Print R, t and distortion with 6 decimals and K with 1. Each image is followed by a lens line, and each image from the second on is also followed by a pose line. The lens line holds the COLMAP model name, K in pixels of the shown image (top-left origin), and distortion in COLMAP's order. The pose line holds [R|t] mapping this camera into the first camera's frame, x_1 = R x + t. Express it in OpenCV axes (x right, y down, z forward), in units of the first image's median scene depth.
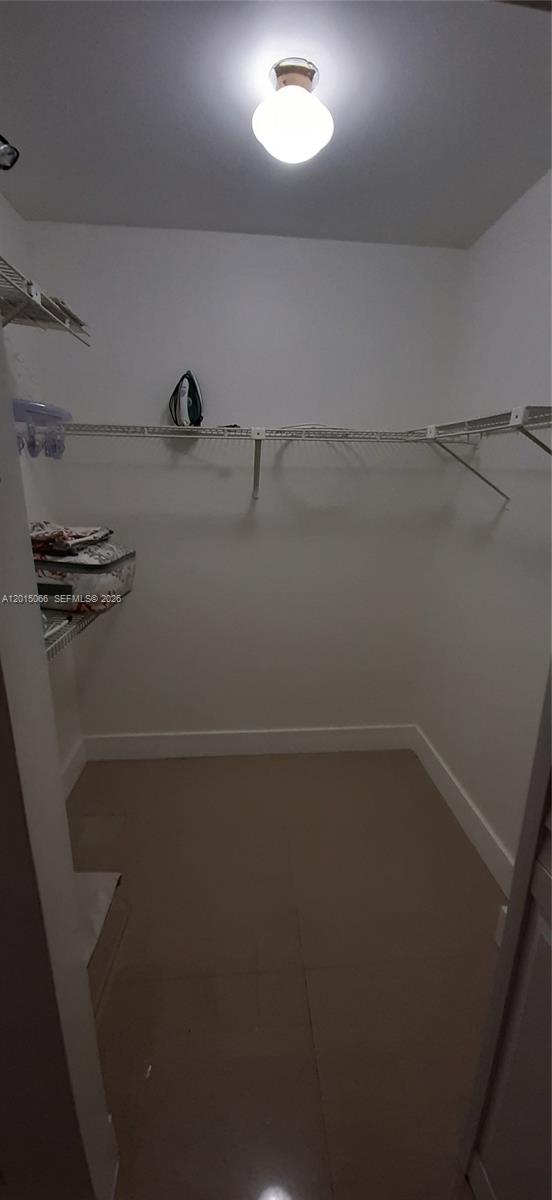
lens RADIAL K [[472.1, 0, 283.8], [0, 472.1, 600.4], [0, 0, 1]] dist [-0.010028, -0.000904]
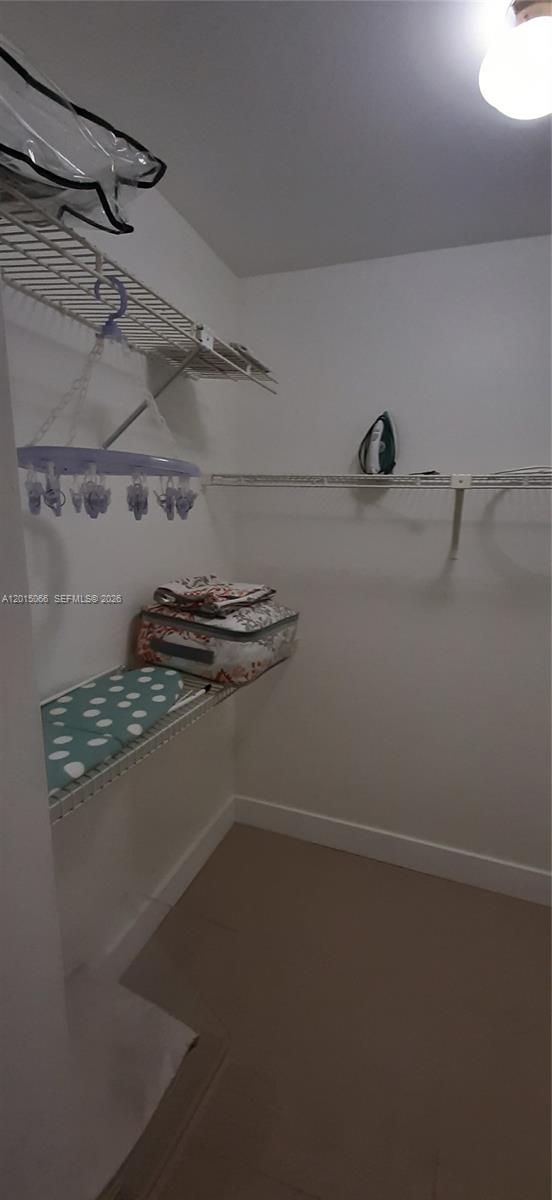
lens RADIAL K [[472.1, 0, 268.6], [0, 472.1, 609.7], [0, 0, 1]] dist [-0.010028, -0.000904]
pose [[0.895125, 0.094910, -0.435596, 0.024273], [-0.126700, 0.990945, -0.044449, -0.074283], [0.427433, 0.094978, 0.899044, 0.199854]]
